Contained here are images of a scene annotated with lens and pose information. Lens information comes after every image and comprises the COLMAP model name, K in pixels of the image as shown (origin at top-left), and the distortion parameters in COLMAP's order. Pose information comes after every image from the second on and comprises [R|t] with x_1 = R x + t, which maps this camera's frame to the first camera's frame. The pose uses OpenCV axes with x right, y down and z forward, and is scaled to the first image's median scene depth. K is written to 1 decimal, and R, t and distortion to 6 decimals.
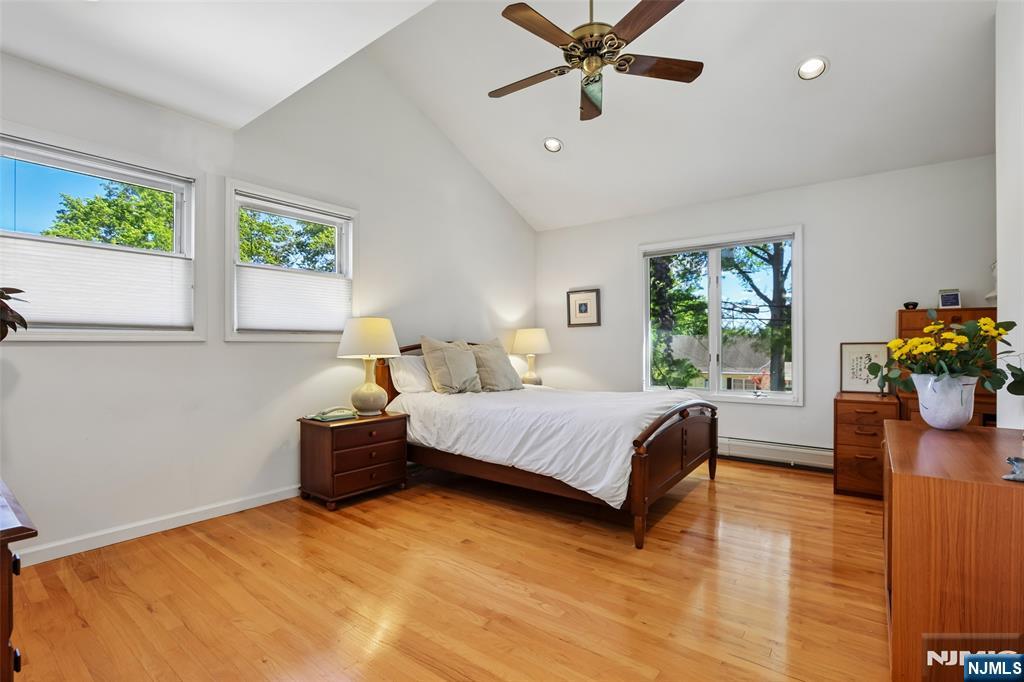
lens RADIAL K [[471.9, 0, 509.9], [0, 471.9, 346.0], [0, 0, 1]] dist [-0.005653, 0.000098]
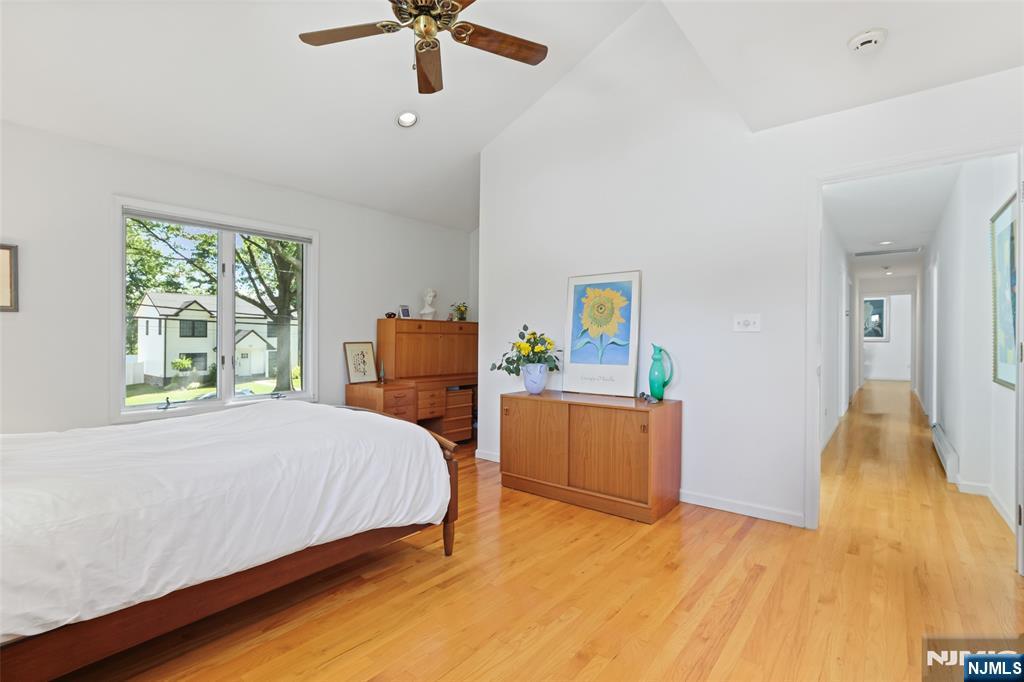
lens RADIAL K [[471.9, 0, 509.2], [0, 471.9, 337.4], [0, 0, 1]] dist [-0.005653, 0.000098]
pose [[0.037762, 0.005745, 0.999270, -0.607335], [0.001944, 0.999981, -0.005822, -0.015713], [-0.999285, 0.002162, 0.037750, 0.718964]]
